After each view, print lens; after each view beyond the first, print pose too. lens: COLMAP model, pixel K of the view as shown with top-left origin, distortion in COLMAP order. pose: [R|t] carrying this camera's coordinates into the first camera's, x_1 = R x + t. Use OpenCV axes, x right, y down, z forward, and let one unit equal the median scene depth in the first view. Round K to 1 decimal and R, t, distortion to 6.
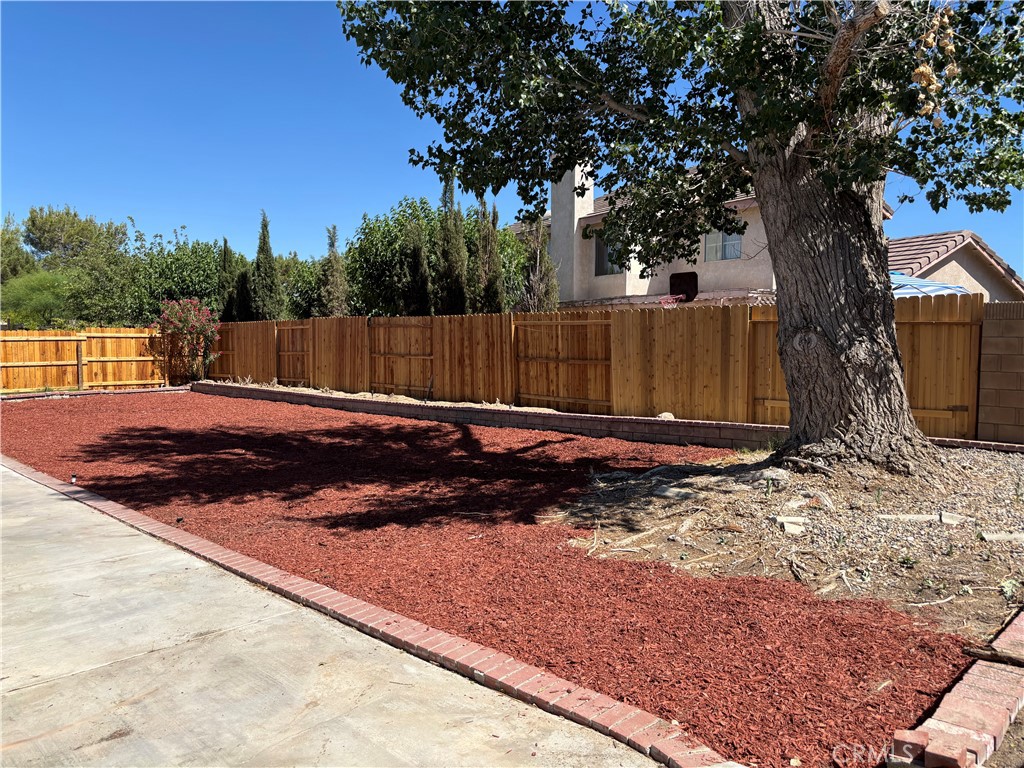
lens RADIAL K [[766.0, 0, 508.2], [0, 766.0, 382.7], [0, 0, 1]] dist [0.066404, -0.088690]
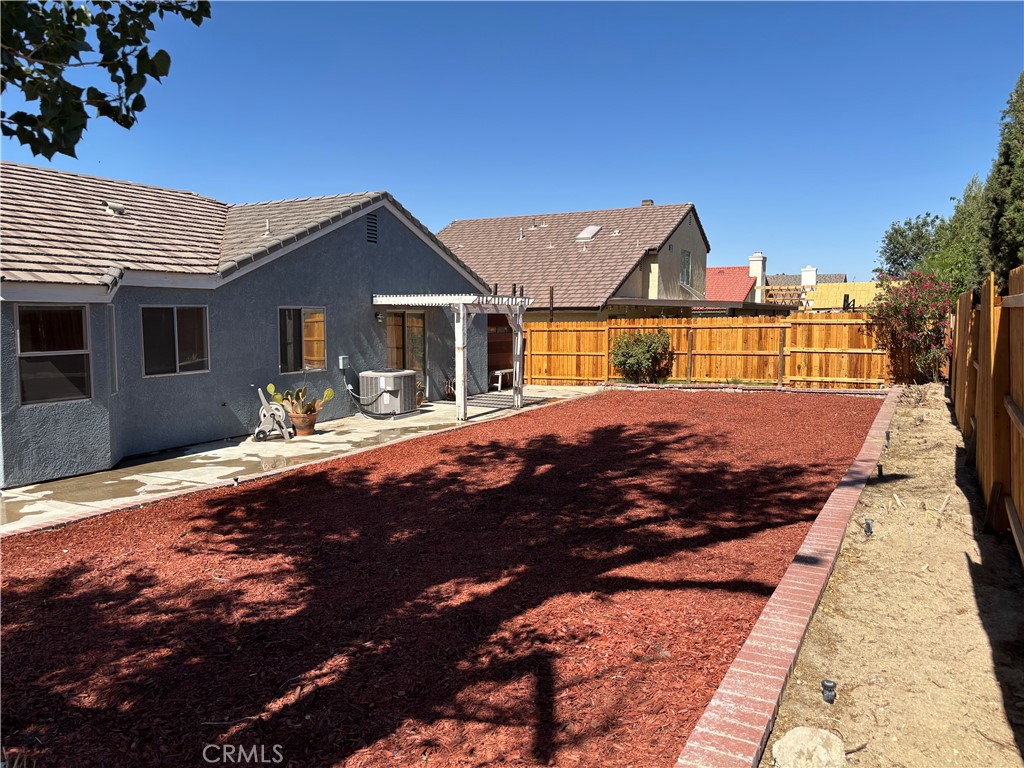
lens RADIAL K [[767.6, 0, 515.7], [0, 767.6, 383.3], [0, 0, 1]] dist [0.064970, -0.090798]
pose [[0.284313, 0.078888, -0.955481, 0.264247], [-0.048304, 0.996522, 0.067903, -0.048705], [0.957514, 0.026848, 0.287134, 0.619159]]
